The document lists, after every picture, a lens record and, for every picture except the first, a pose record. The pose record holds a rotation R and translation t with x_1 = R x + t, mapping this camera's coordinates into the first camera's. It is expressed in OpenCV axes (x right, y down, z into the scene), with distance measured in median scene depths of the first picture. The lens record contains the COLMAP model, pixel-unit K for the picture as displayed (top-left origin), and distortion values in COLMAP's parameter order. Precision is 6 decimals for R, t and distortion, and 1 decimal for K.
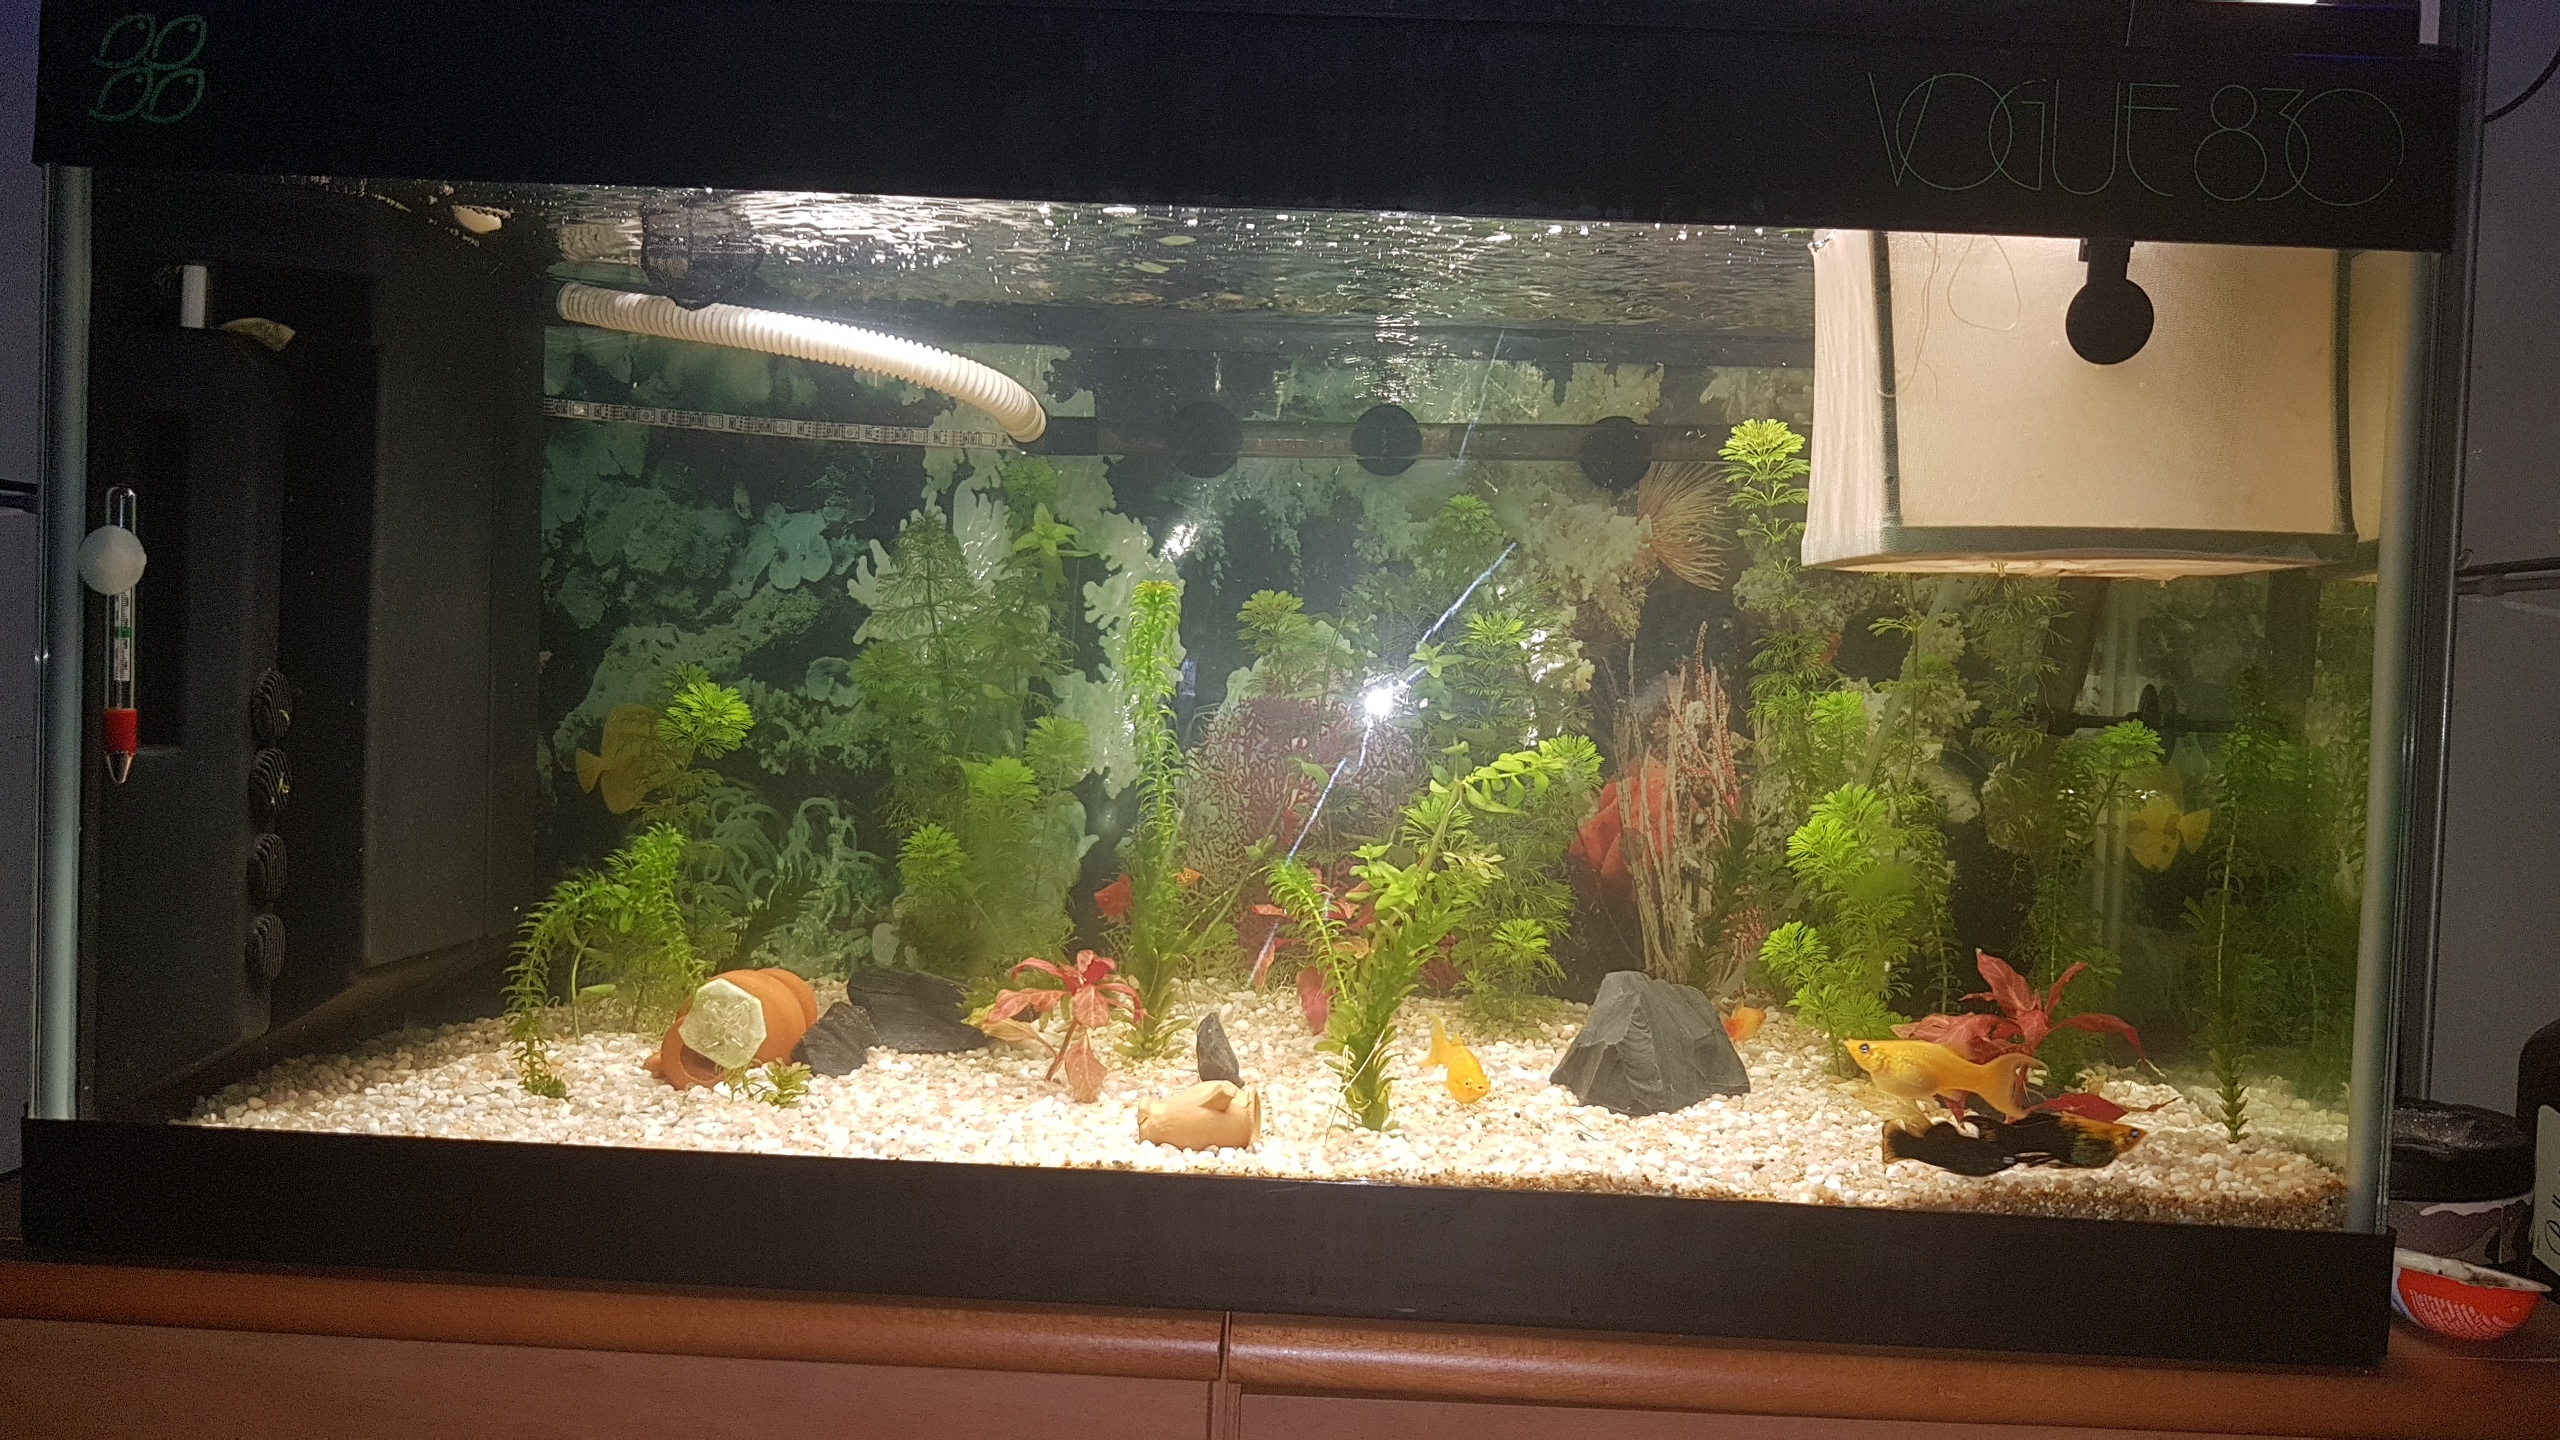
lens RADIAL K [[1758.5, 0, 1263.2], [0, 1758.5, 725.5], [0, 0, 1]] dist [-0.018843, -0.059501]
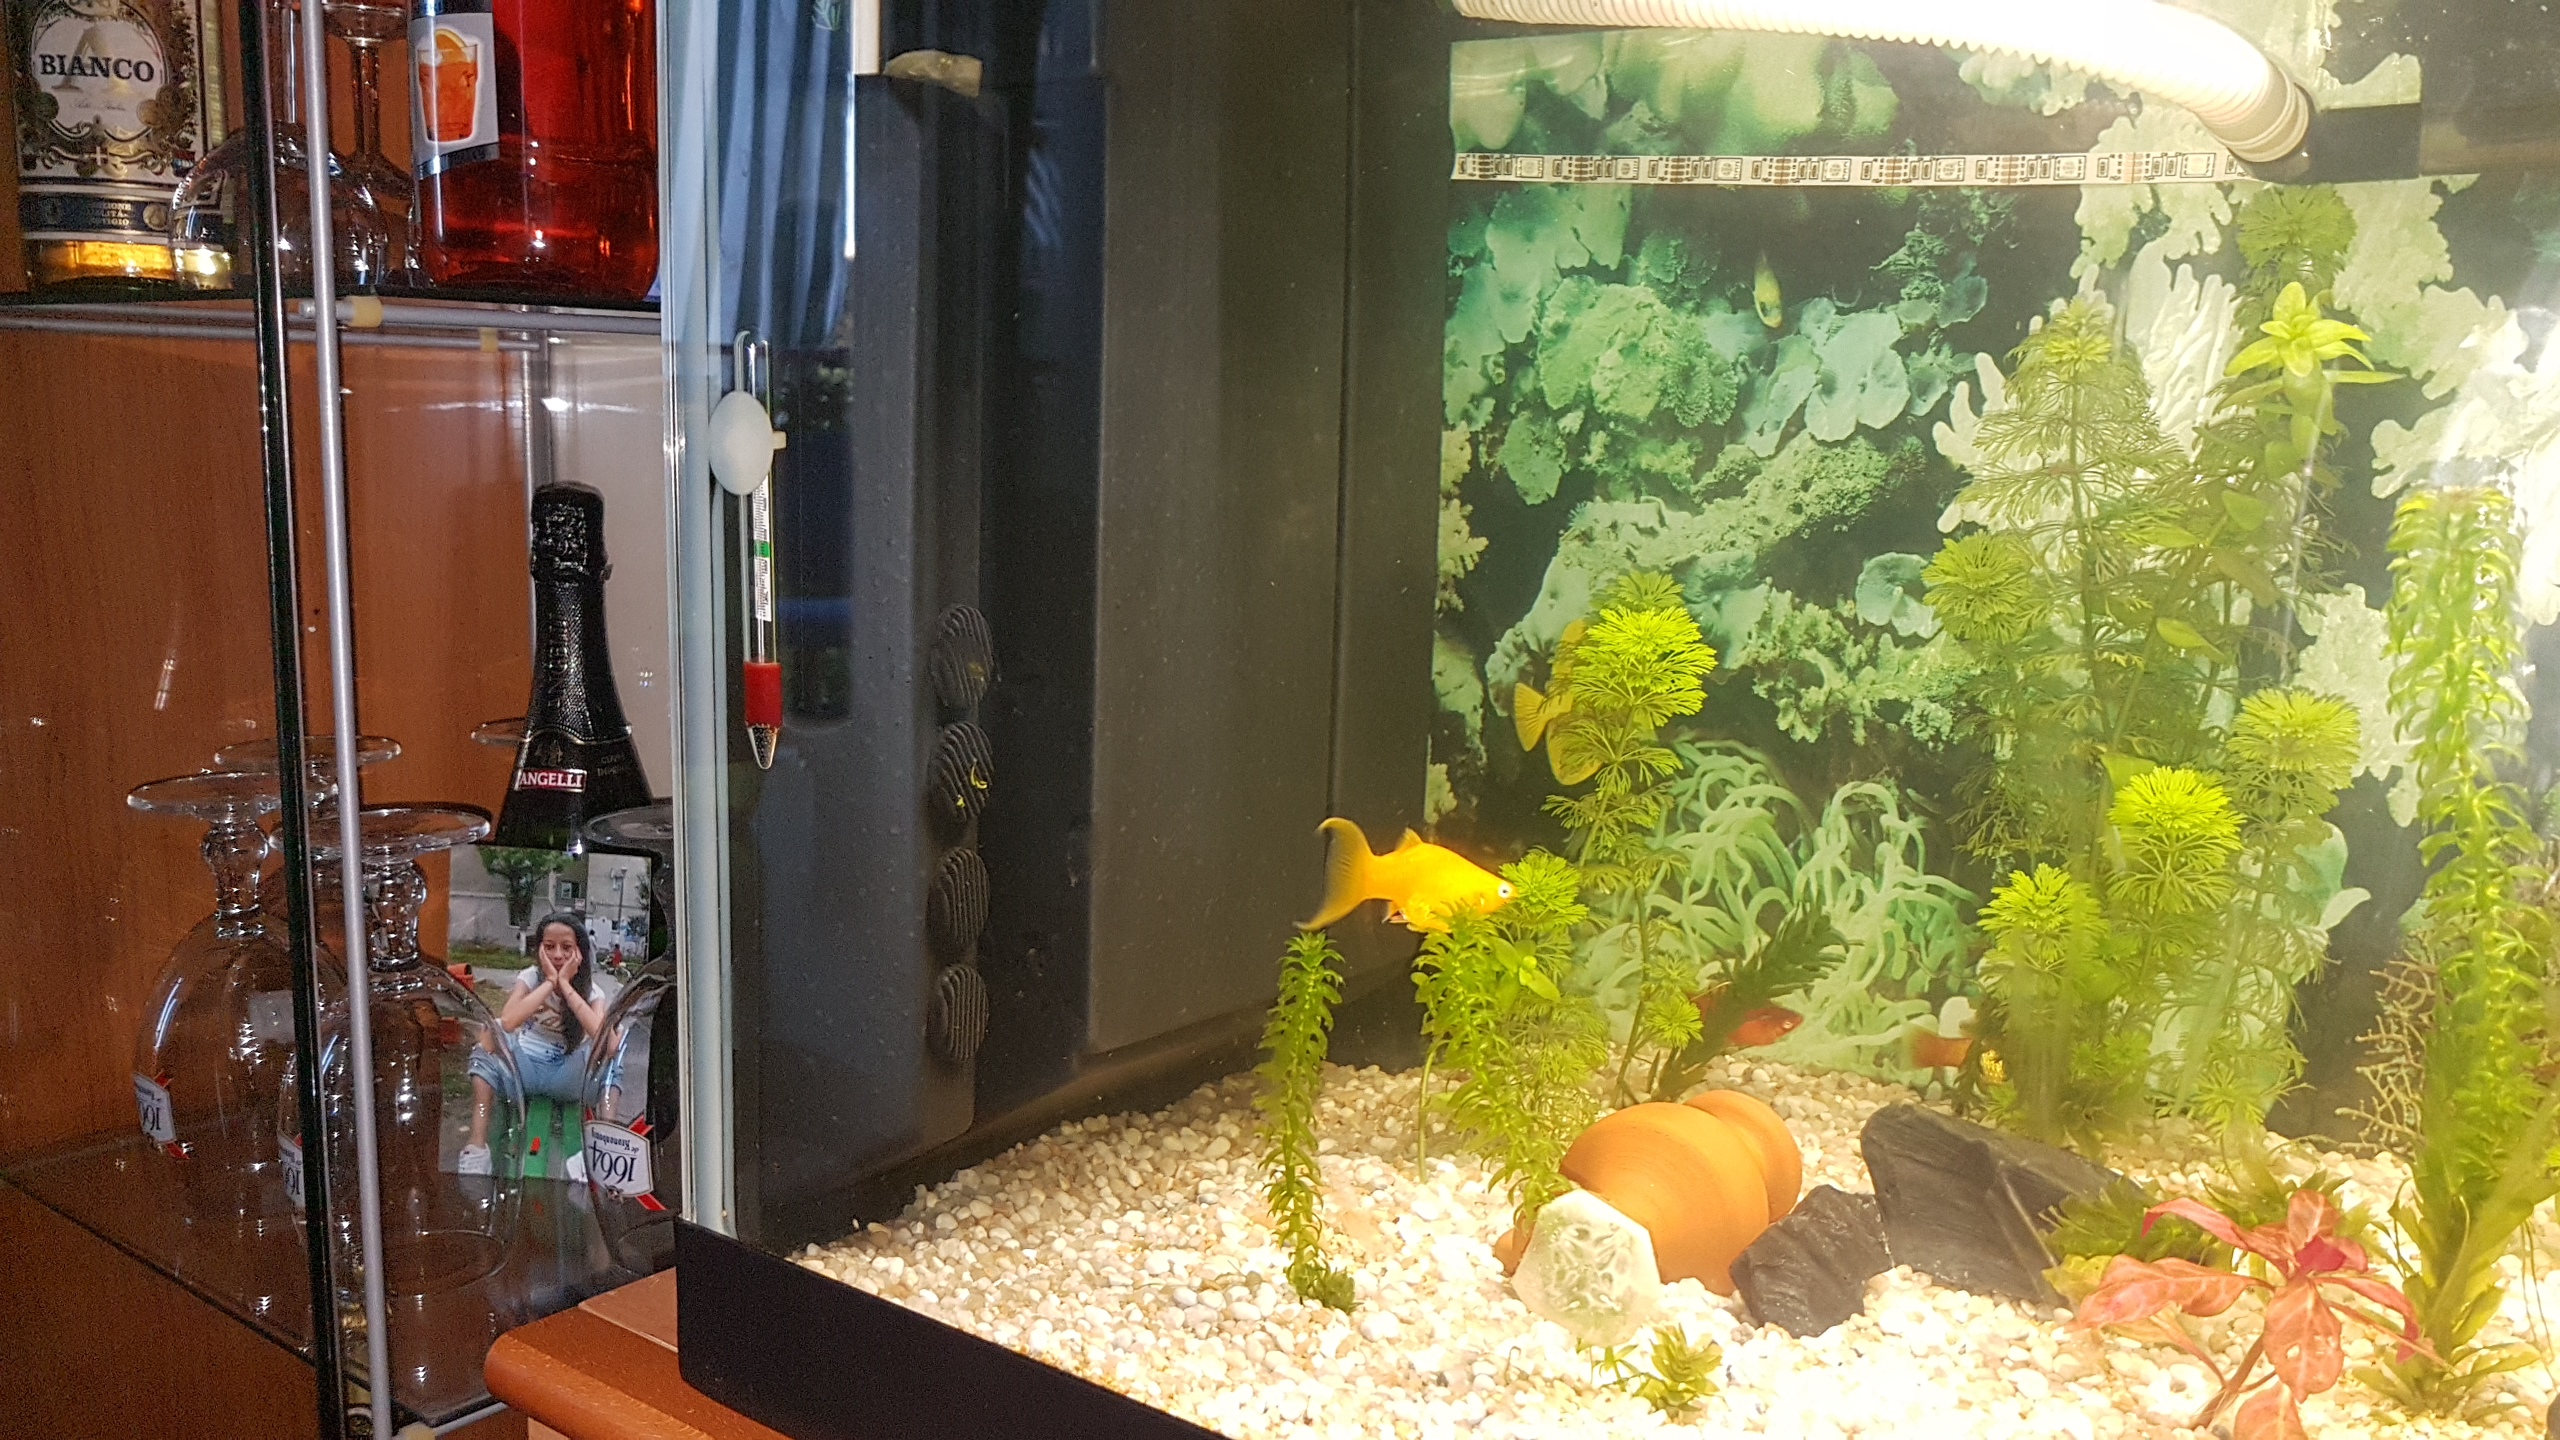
lens RADIAL K [[2049.0, 0, 1241.1], [0, 2049.0, 821.7], [0, 0, 1]] dist [-0.038118, -0.006875]
pose [[0.826845, 0.085896, -0.555832, -0.035294], [-0.014685, 0.991229, 0.131335, -0.036925], [0.562238, -0.100432, 0.820855, 0.289852]]
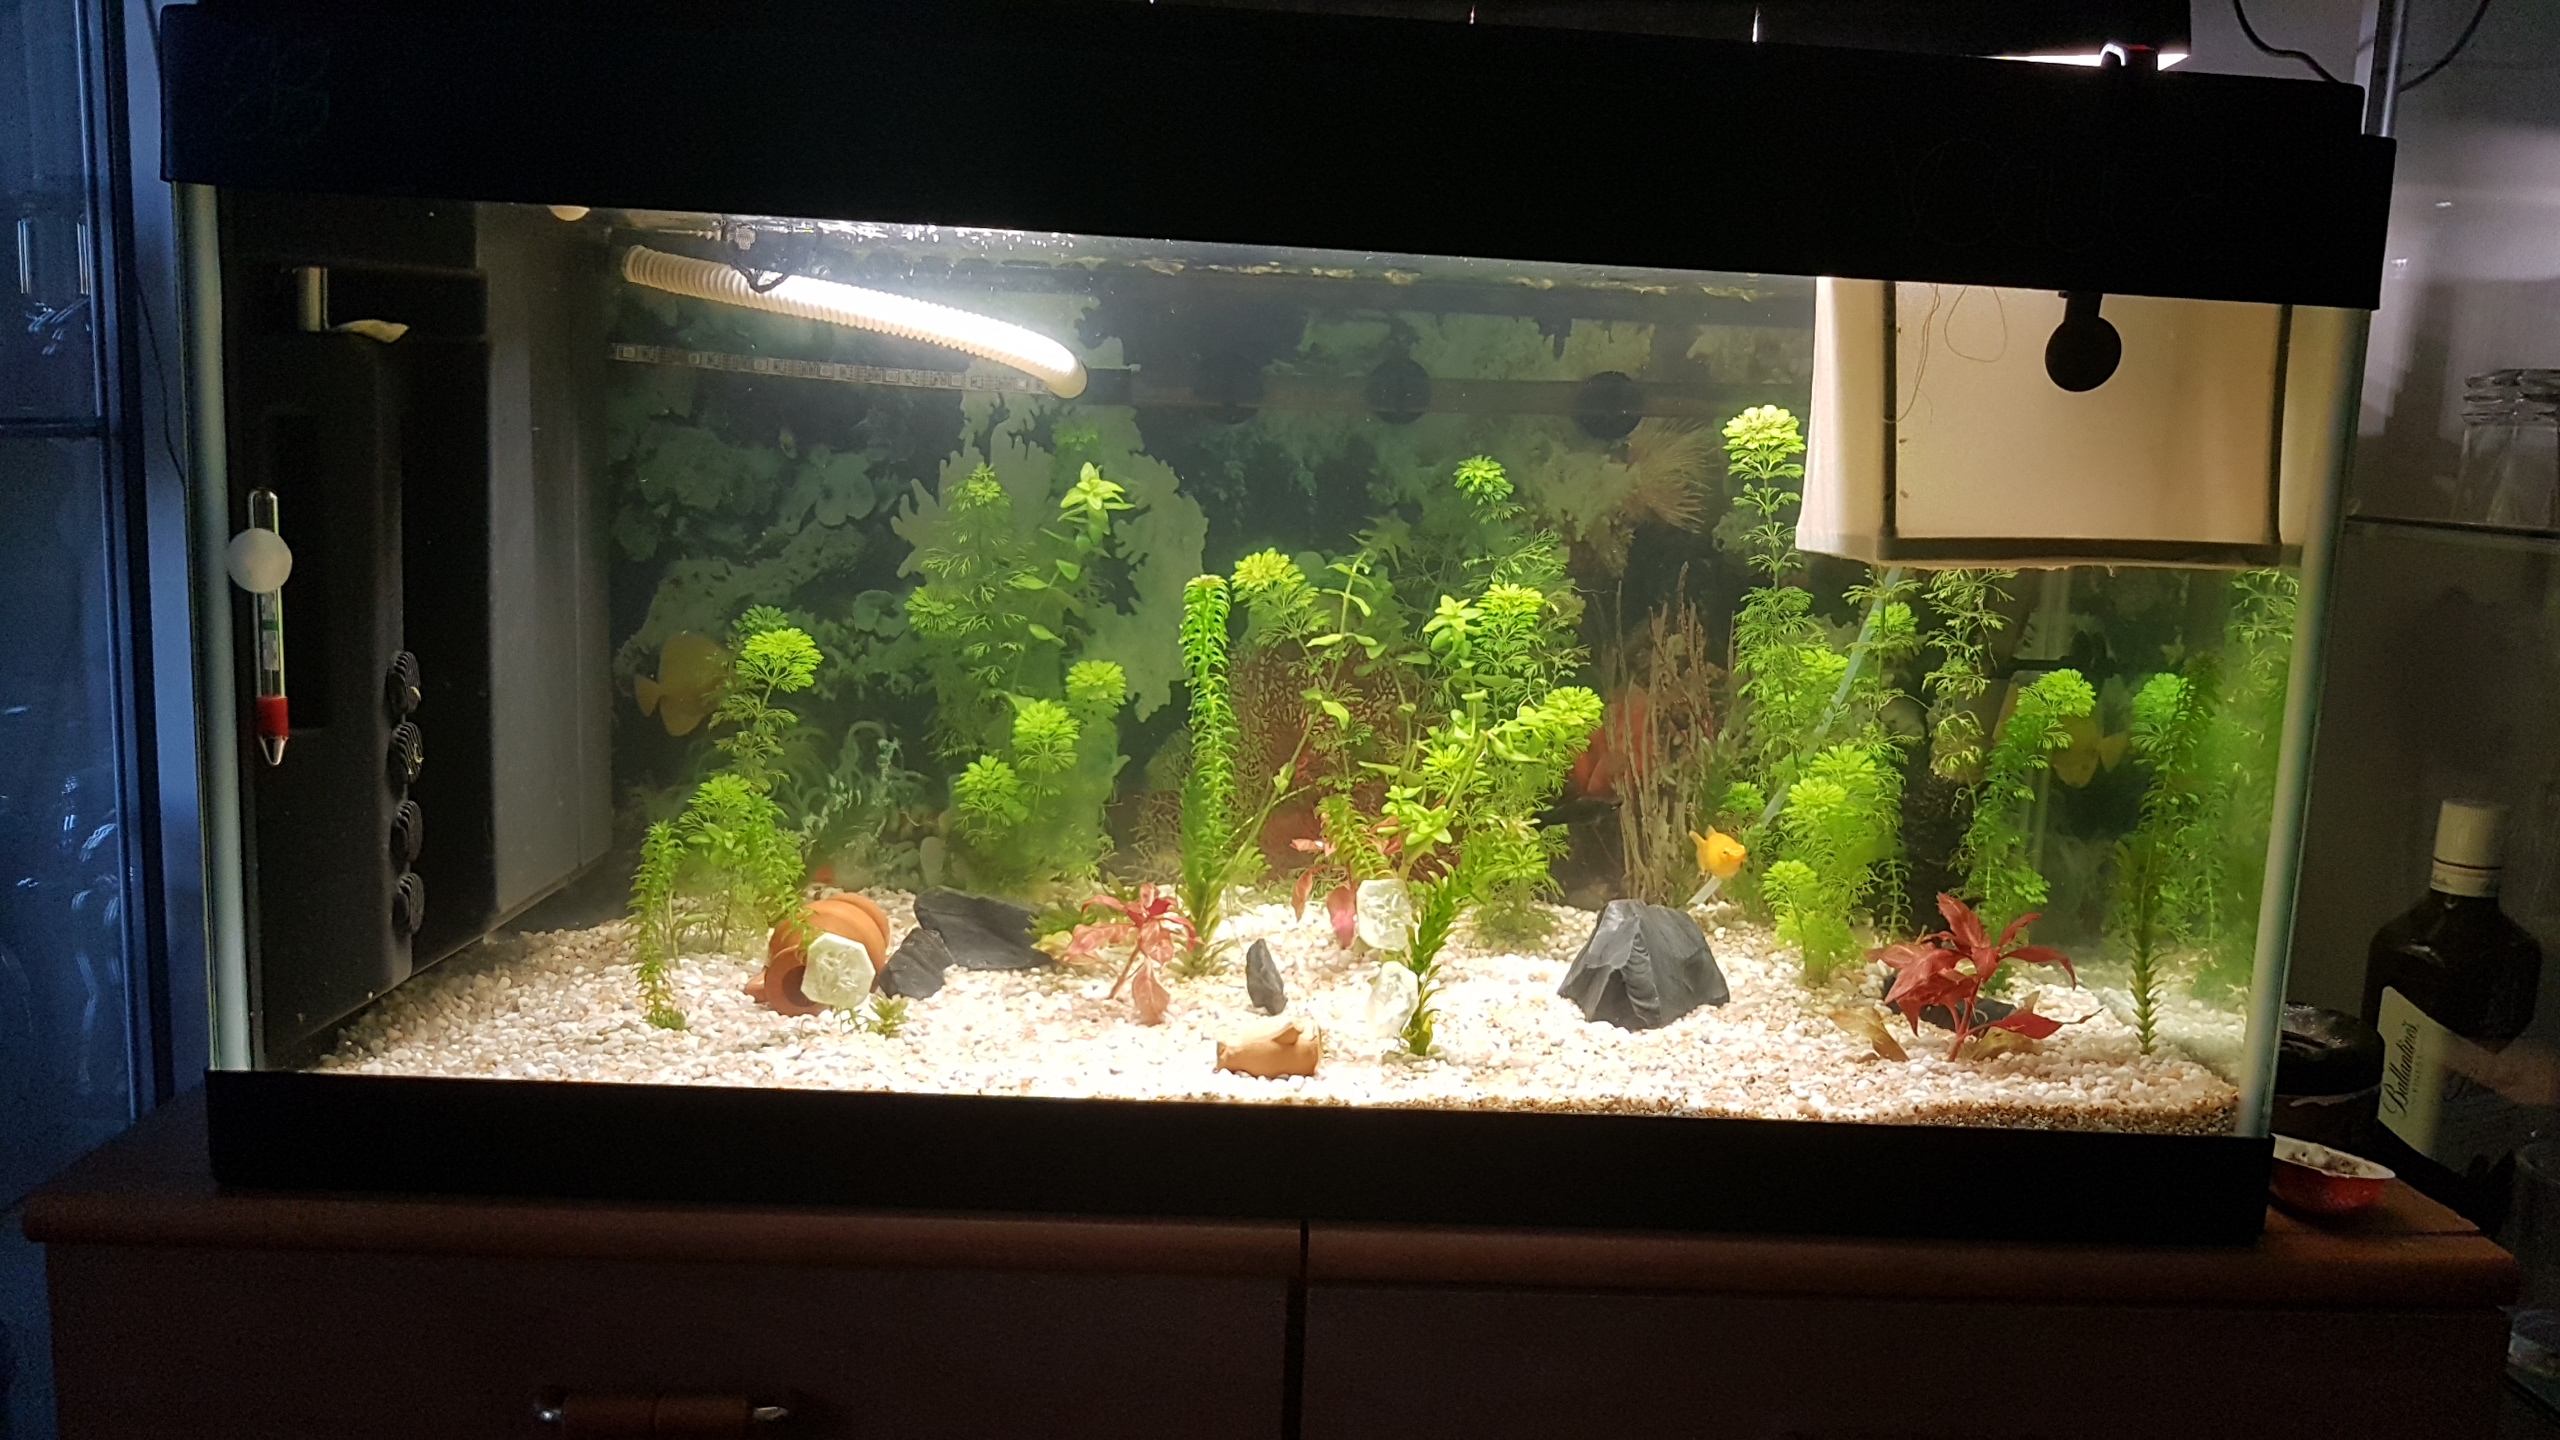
lens RADIAL K [[1726.4, 0, 1280.0], [0, 1726.4, 720.0], [0, 0, 1]] dist [-0.034833, -0.039197]
pose [[0.998295, -0.002235, 0.058323, -0.063736], [-0.003857, 0.994555, 0.104142, -0.071381], [-0.058238, -0.104189, 0.992851, -0.061116]]
